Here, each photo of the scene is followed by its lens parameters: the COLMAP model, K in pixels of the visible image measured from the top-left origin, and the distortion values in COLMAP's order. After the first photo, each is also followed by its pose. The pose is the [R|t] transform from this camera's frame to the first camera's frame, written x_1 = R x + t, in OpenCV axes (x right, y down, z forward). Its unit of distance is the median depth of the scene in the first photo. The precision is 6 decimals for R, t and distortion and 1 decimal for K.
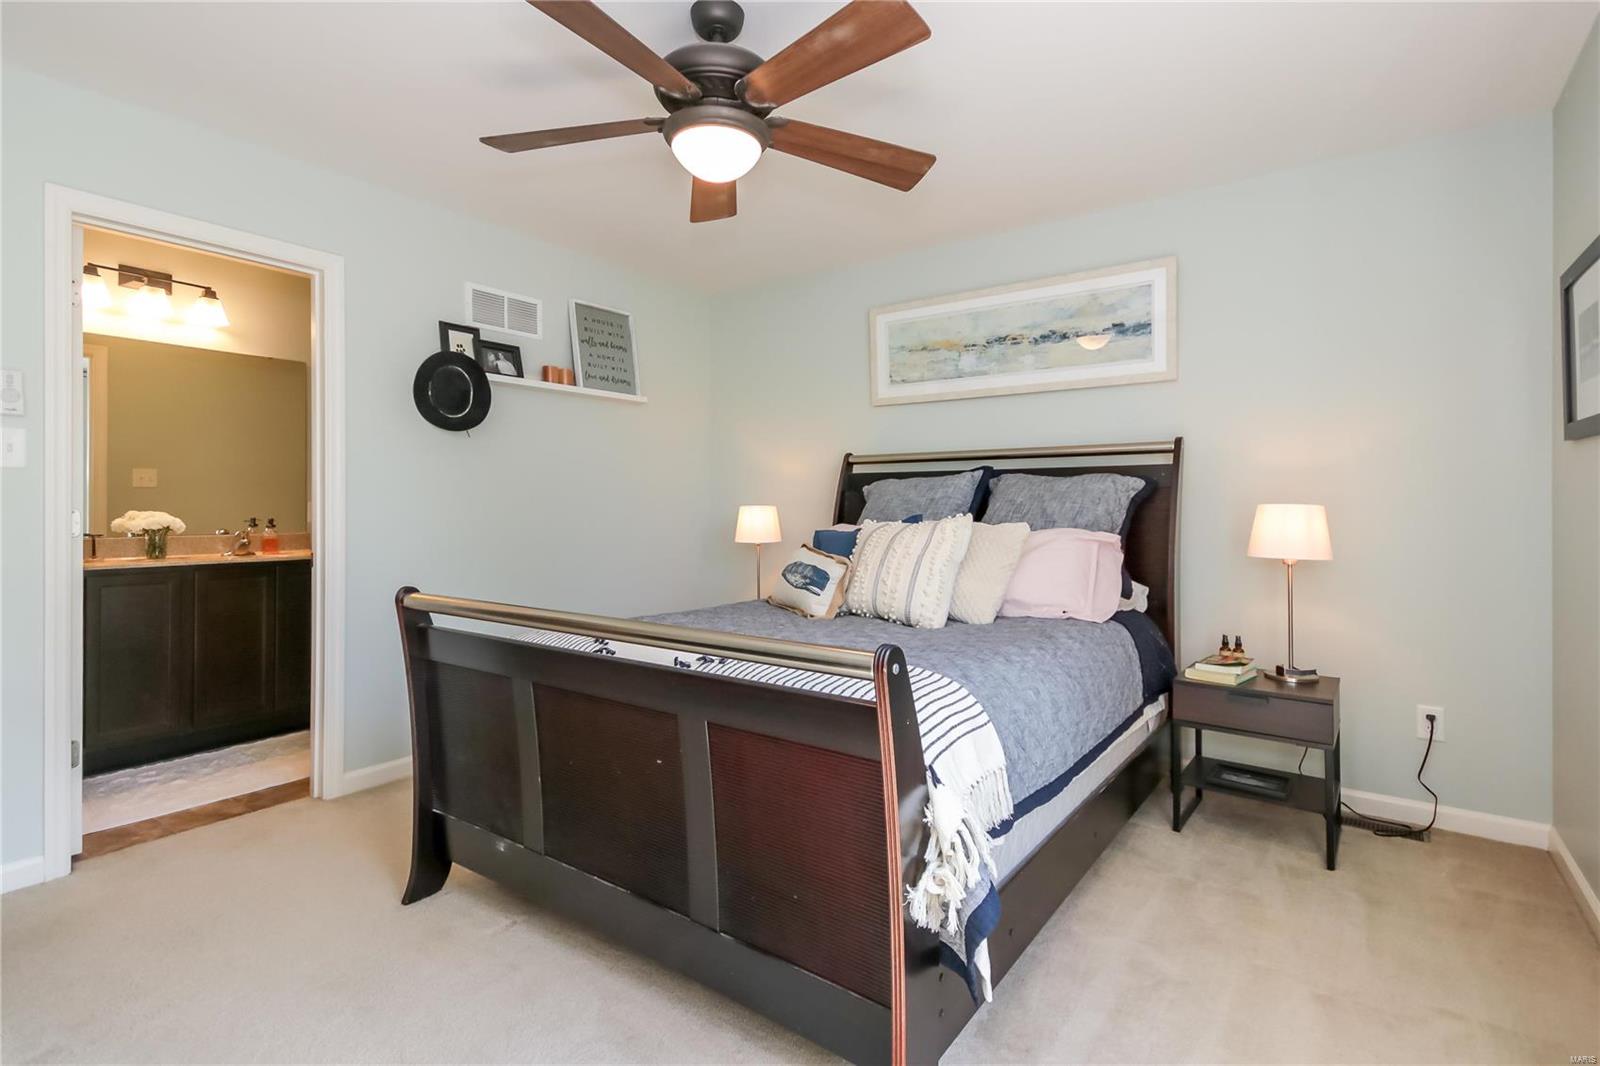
lens RADIAL K [[769.6, 0, 800.1], [0, 769.6, 504.5], [0, 0, 1]] dist [0.014982, 0.000062]
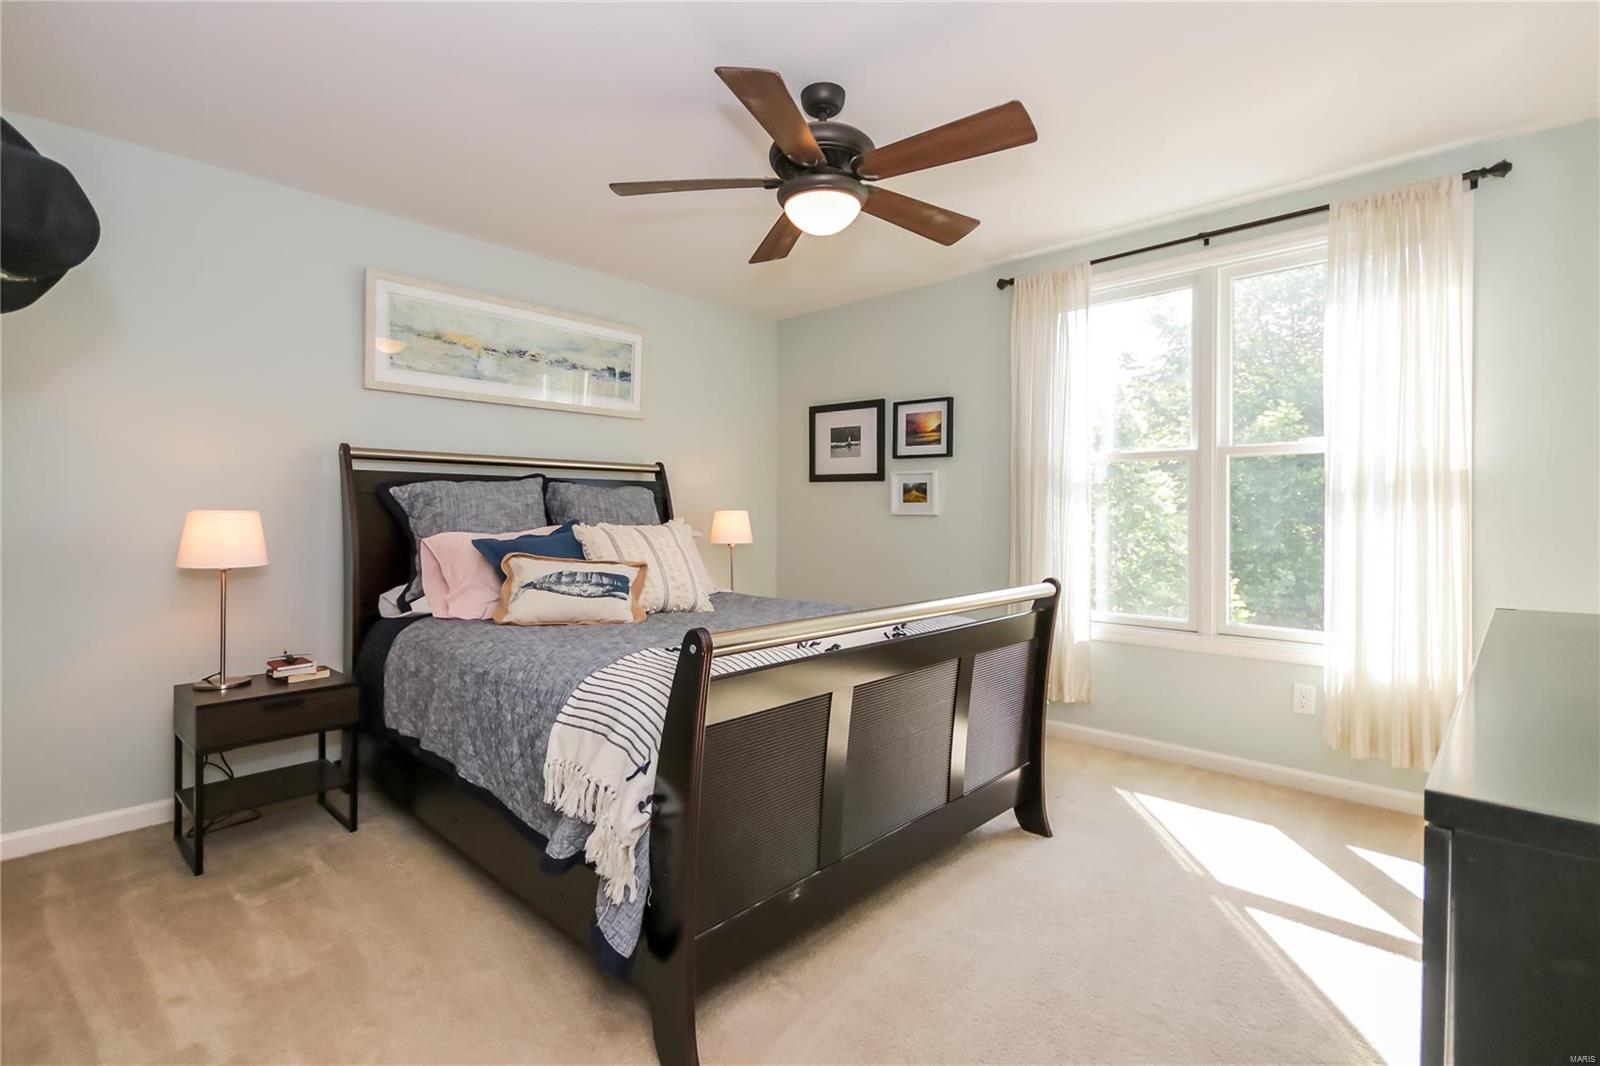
lens RADIAL K [[734.0, 0, 799.9], [0, 734.0, 512.5], [0, 0, 1]] dist [-0.000057, -0.000164]
pose [[0.121991, -0.000049, 0.992531, -0.691589], [-0.000771, 1.000000, 0.000144, 0.002856], [-0.992531, -0.000783, 0.121991, 0.506781]]
